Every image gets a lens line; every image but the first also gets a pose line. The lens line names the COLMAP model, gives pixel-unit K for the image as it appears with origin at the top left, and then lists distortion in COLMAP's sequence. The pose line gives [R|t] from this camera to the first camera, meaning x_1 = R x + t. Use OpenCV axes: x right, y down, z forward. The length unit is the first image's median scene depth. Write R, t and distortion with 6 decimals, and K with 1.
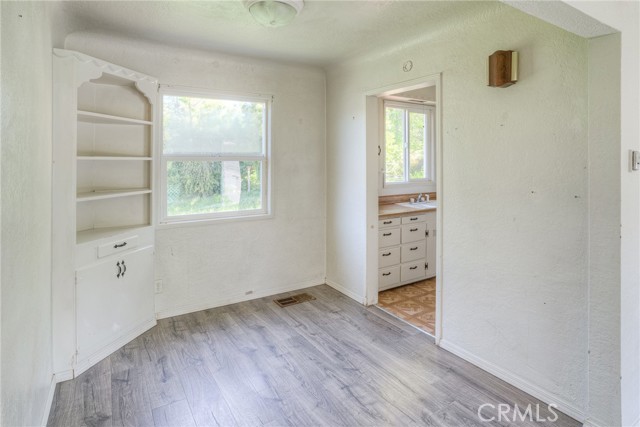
lens RADIAL K [[351.5, 0, 321.8], [0, 351.5, 156.4], [0, 0, 1]] dist [-0.029082, 0.011262]
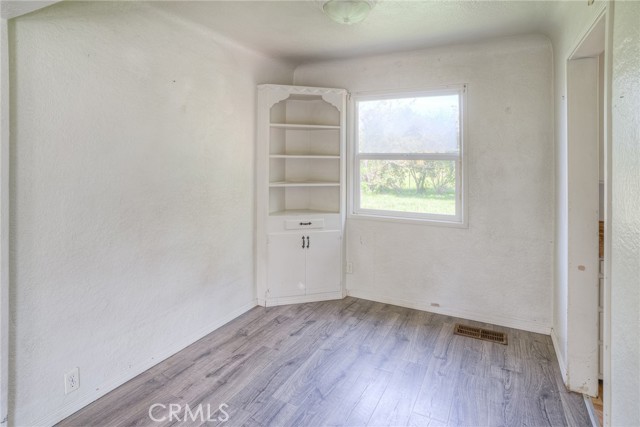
lens RADIAL K [[351.5, 0, 321.8], [0, 351.5, 156.4], [0, 0, 1]] dist [-0.029082, 0.011262]
pose [[0.511181, -0.003786, -0.859465, 0.508924], [-0.001060, 0.999987, -0.005035, 0.008541], [0.859472, 0.003485, 0.511170, 0.334891]]
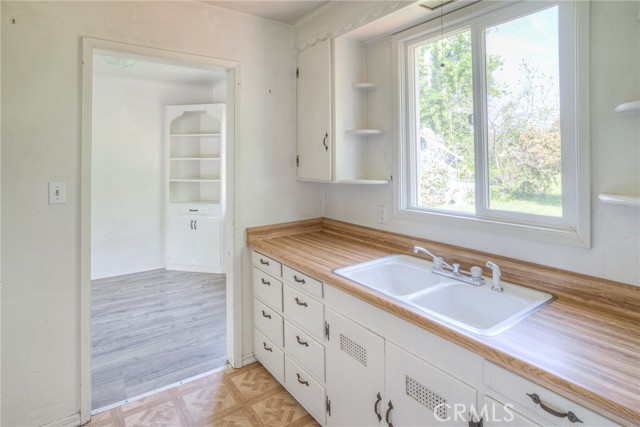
lens RADIAL K [[344.3, 0, 317.2], [0, 344.3, 159.7], [0, 0, 1]] dist [-0.026765, 0.001309]
pose [[0.056637, -0.003994, -0.998387, 0.979737], [0.010211, 0.999942, -0.003421, 0.018430], [0.998343, -0.010001, 0.056675, 1.323133]]
